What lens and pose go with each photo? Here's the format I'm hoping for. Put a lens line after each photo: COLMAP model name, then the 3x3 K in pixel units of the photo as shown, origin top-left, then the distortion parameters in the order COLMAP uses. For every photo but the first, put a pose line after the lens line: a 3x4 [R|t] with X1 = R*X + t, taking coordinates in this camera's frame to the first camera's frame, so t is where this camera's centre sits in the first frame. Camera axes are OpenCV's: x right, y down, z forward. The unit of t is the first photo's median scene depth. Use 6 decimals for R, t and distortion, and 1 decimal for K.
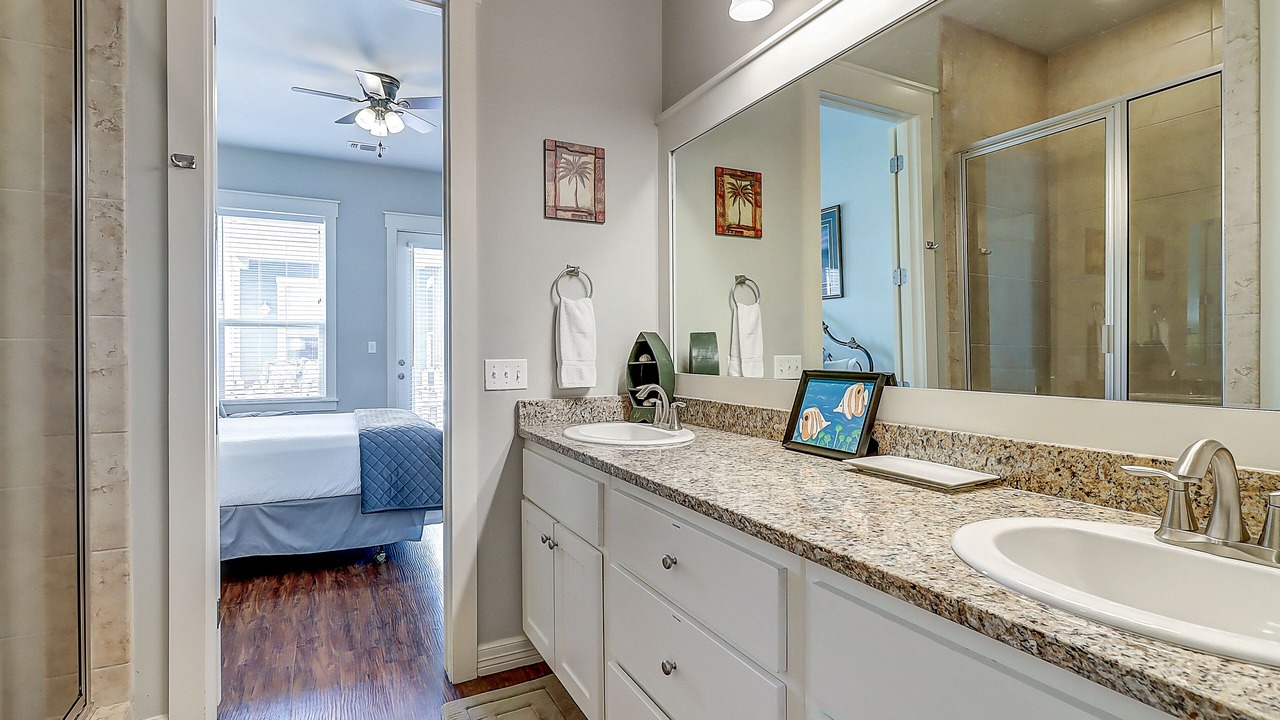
lens RADIAL K [[598.9, 0, 618.5], [0, 598.9, 352.1], [0, 0, 1]] dist [-0.003097, -0.000280]
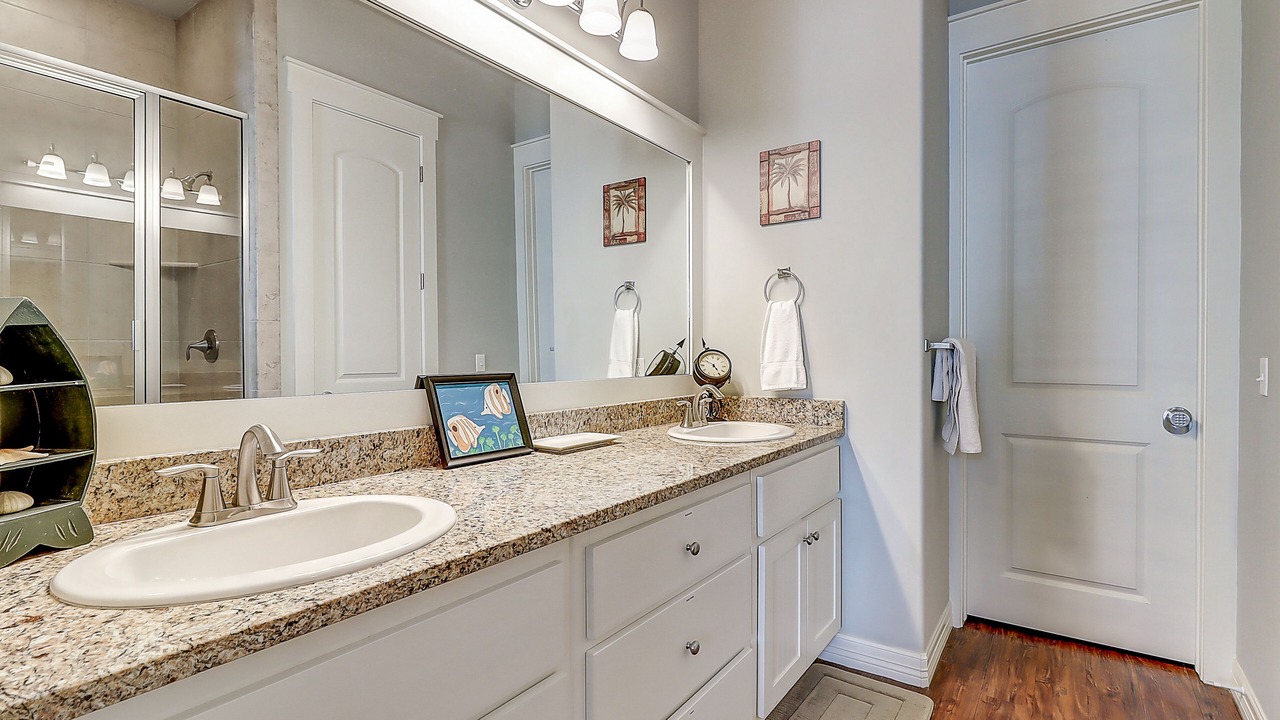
lens RADIAL K [[590.1, 0, 642.2], [0, 590.1, 354.3], [0, 0, 1]] dist [-0.000013, -0.000258]
pose [[-0.463605, -0.003459, 0.886035, -0.750839], [0.001516, 0.999988, 0.004698, -0.007640], [-0.886041, 0.003521, -0.463594, 1.433488]]
